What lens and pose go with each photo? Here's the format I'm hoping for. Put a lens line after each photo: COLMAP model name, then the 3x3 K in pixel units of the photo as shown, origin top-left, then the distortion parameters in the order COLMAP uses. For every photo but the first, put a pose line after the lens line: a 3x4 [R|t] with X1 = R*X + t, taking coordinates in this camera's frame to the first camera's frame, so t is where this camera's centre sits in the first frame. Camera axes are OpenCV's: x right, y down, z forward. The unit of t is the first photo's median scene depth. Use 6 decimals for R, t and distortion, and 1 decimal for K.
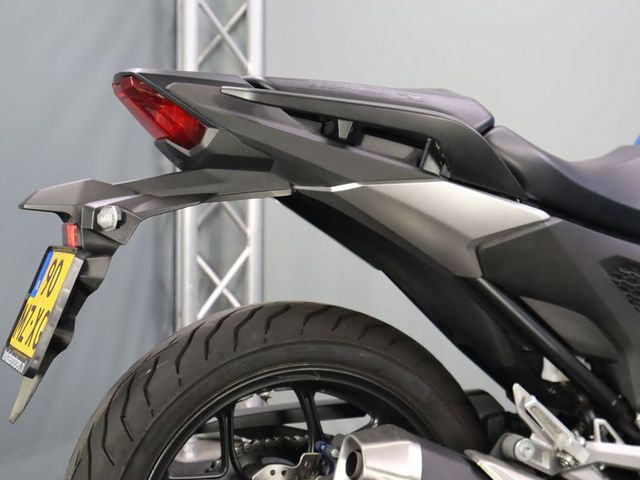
lens RADIAL K [[1309.4, 0, 320.0], [0, 1309.4, 240.0], [0, 0, 1]] dist [-0.112328, 0.258258]
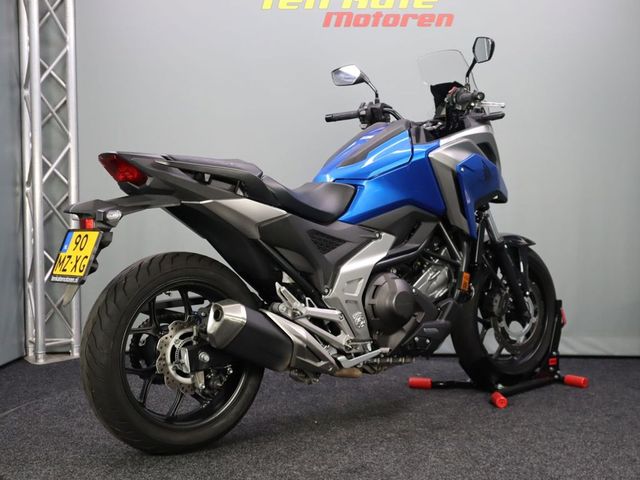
lens RADIAL K [[883.3, 0, 320.0], [0, 883.3, 240.0], [0, 0, 1]] dist [0.012477, 0.010805]
pose [[0.954013, -0.024439, 0.298768, -0.256256], [0.023677, 0.999701, 0.006170, 0.023709], [-0.298829, 0.001187, 0.954306, -0.578335]]
